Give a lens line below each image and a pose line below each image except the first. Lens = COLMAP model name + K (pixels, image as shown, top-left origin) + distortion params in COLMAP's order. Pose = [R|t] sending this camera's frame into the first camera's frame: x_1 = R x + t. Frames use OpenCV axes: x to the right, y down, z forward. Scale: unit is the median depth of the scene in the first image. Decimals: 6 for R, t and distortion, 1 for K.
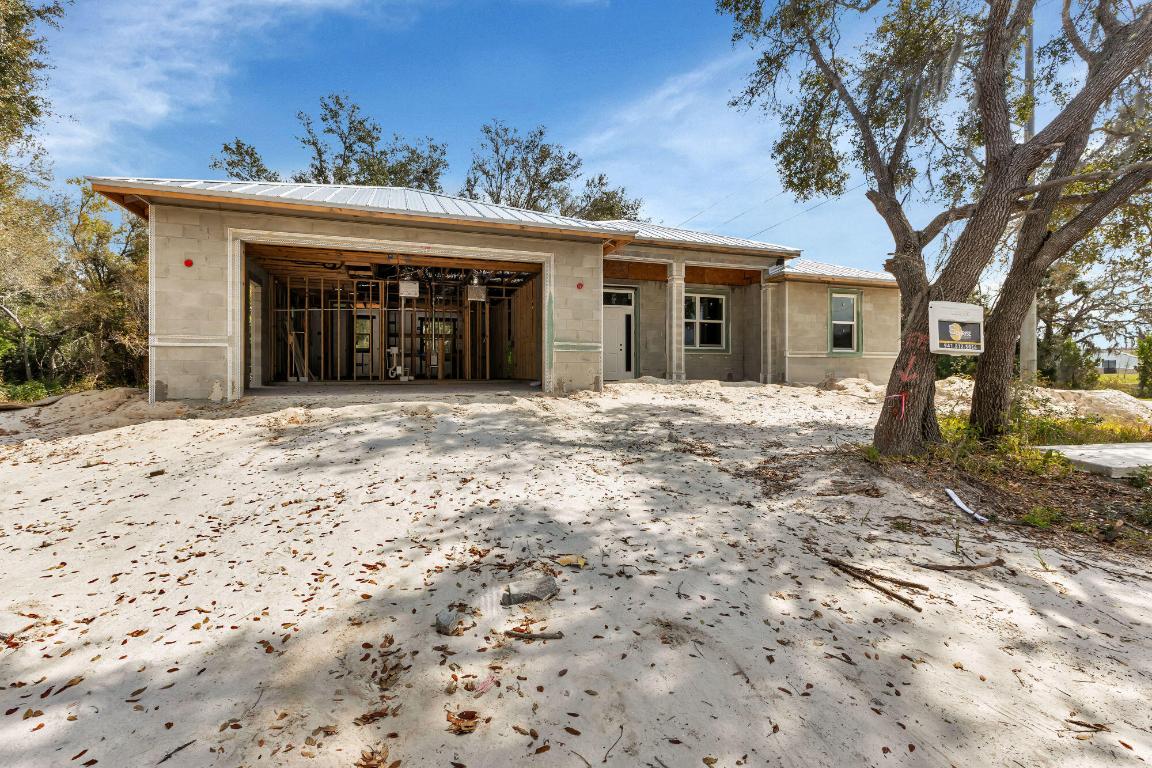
lens RADIAL K [[511.5, 0, 580.9], [0, 511.5, 358.0], [0, 0, 1]] dist [0.001893, 0.000248]
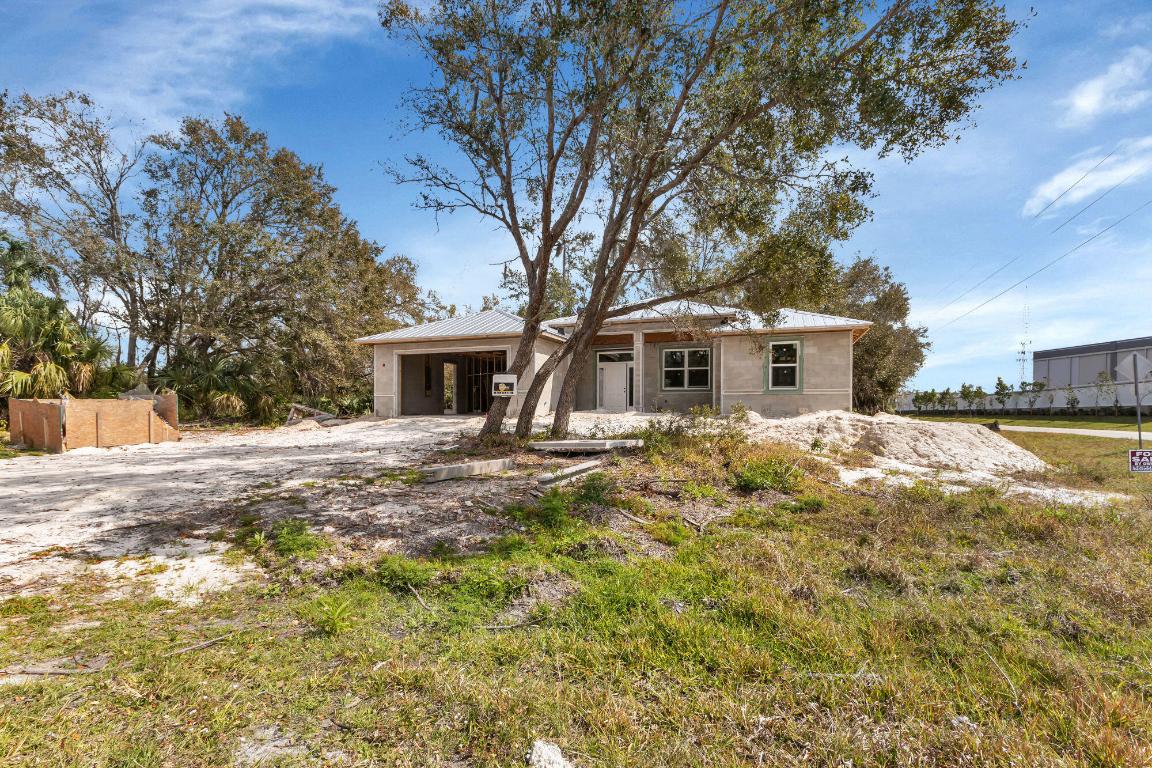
lens RADIAL K [[511.5, 0, 578.8], [0, 511.5, 393.6], [0, 0, 1]] dist [0.001893, 0.000248]
pose [[0.781345, -0.017079, -0.623865, 0.881556], [0.013687, 0.999854, -0.010231, 0.003109], [0.623949, -0.000545, 0.781465, -0.228455]]
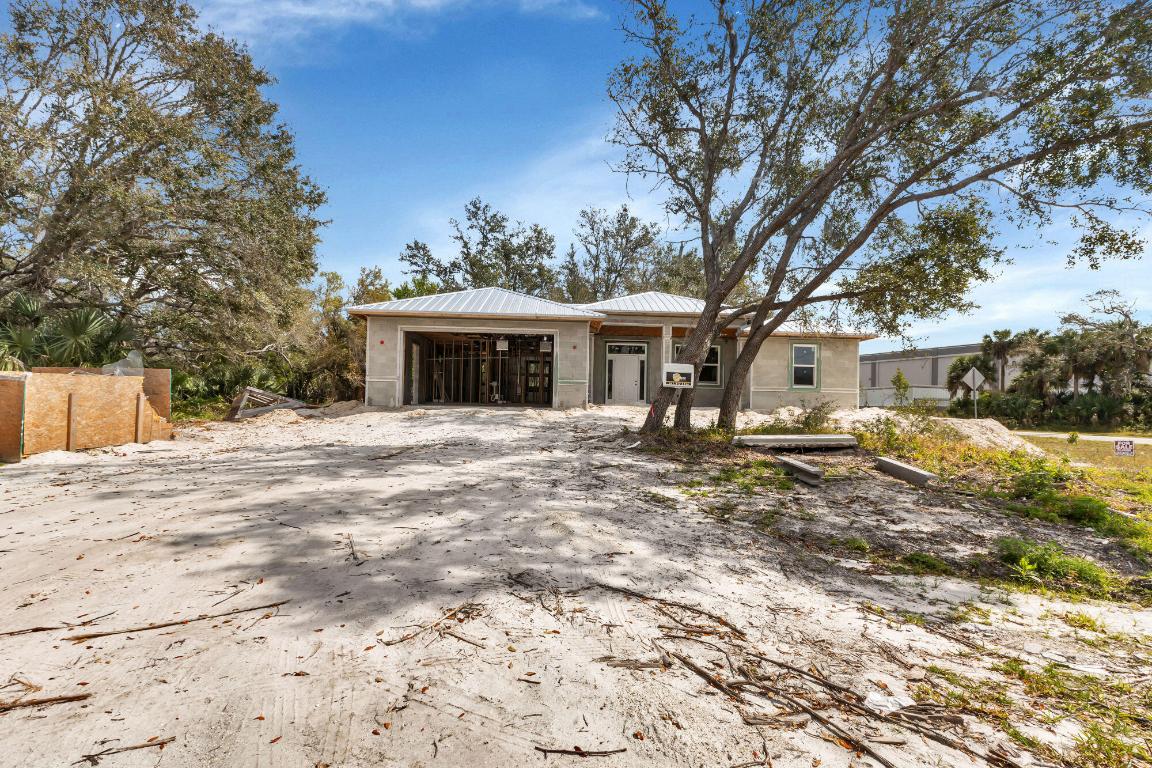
lens RADIAL K [[511.5, 0, 580.5], [0, 511.5, 382.6], [0, 0, 1]] dist [0.001893, 0.000248]
pose [[0.957963, 0.008626, -0.286761, 0.338892], [-0.014373, 0.999736, -0.017943, 0.005833], [0.286530, 0.021310, 0.957834, -0.425068]]
